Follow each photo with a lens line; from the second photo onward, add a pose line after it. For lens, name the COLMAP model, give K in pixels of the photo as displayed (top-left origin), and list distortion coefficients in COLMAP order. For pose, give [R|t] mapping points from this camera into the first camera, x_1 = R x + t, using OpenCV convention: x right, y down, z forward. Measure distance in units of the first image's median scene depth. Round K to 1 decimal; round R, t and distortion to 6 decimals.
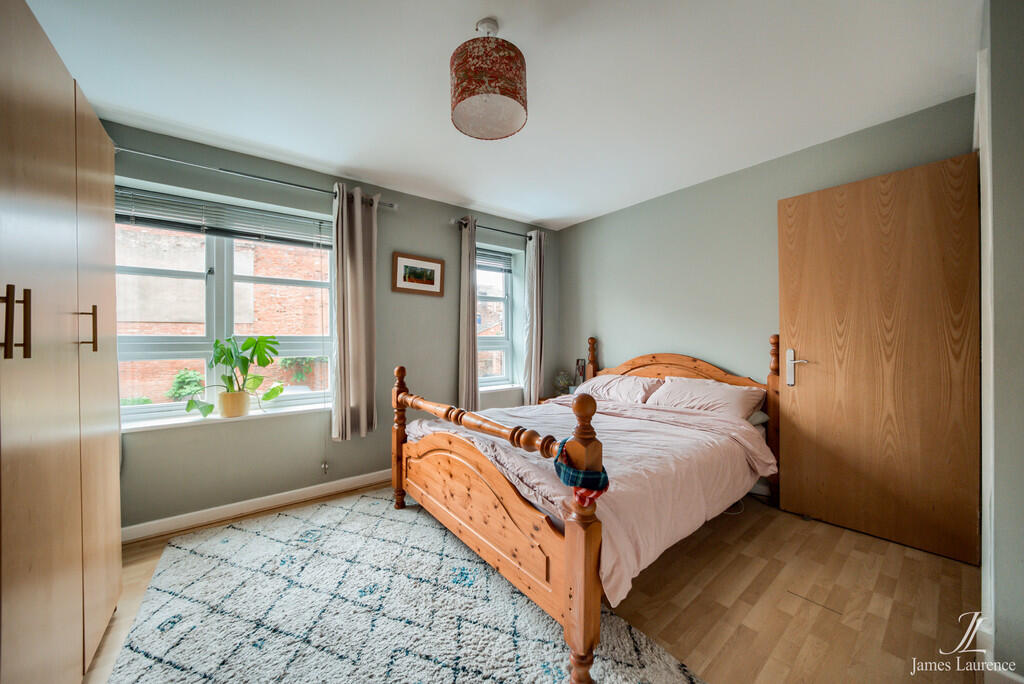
lens RADIAL K [[361.7, 0, 512.0], [0, 361.7, 342.0], [0, 0, 1]] dist [-0.015621, -0.000056]
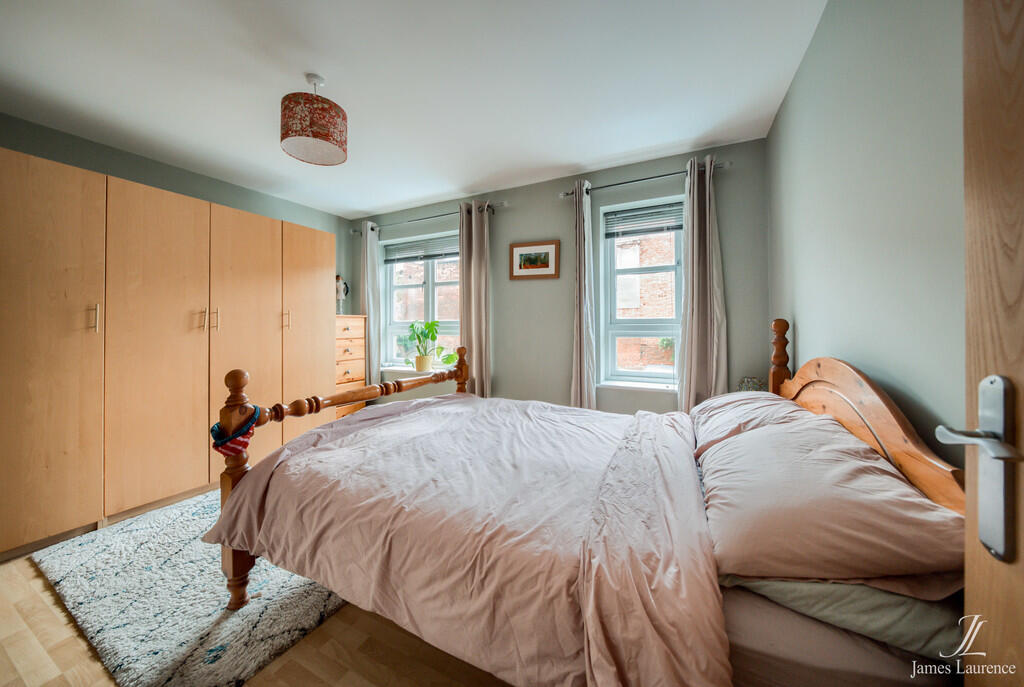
lens RADIAL K [[363.4, 0, 511.8], [0, 363.4, 325.9], [0, 0, 1]] dist [0.000598, -0.000013]
pose [[0.414211, 0.007916, -0.910146, 0.636987], [-0.002525, 0.999968, 0.007548, -0.006550], [0.910177, -0.000828, 0.414218, 0.496946]]
